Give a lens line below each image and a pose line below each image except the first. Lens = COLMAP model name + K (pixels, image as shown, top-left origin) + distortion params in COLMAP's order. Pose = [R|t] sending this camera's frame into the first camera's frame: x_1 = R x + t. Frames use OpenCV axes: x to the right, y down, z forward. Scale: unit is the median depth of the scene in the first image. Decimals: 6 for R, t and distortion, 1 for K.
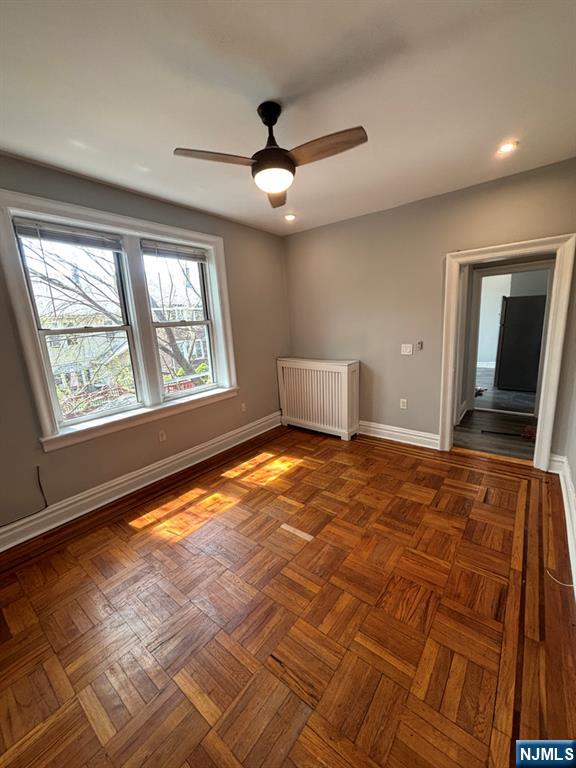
lens RADIAL K [[311.6, 0, 288.0], [0, 311.6, 384.0], [0, 0, 1]] dist [0.022523, 0.000036]
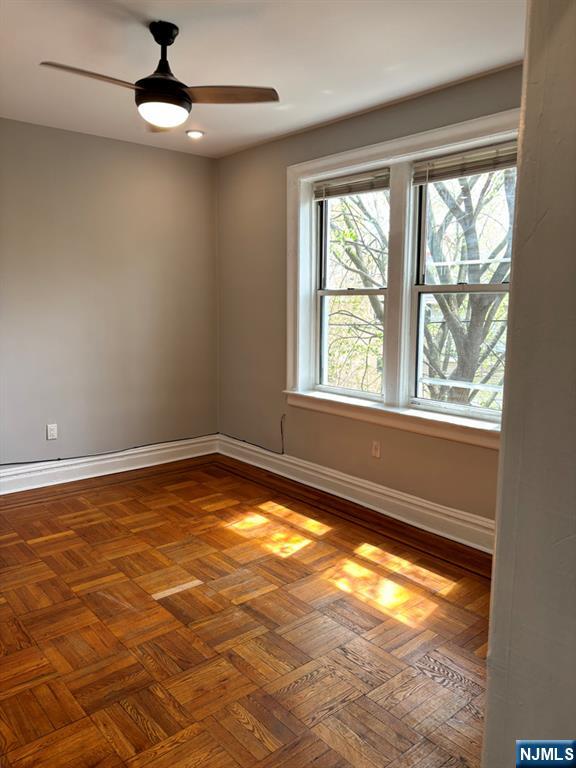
lens RADIAL K [[584.6, 0, 288.0], [0, 584.6, 384.0], [0, 0, 1]] dist [0.055115, 0.005477]
pose [[-0.193028, 0.198812, -0.960840, 0.979186], [-0.191841, 0.952710, 0.235670, -0.275492], [0.962256, 0.229819, -0.145760, 1.119519]]
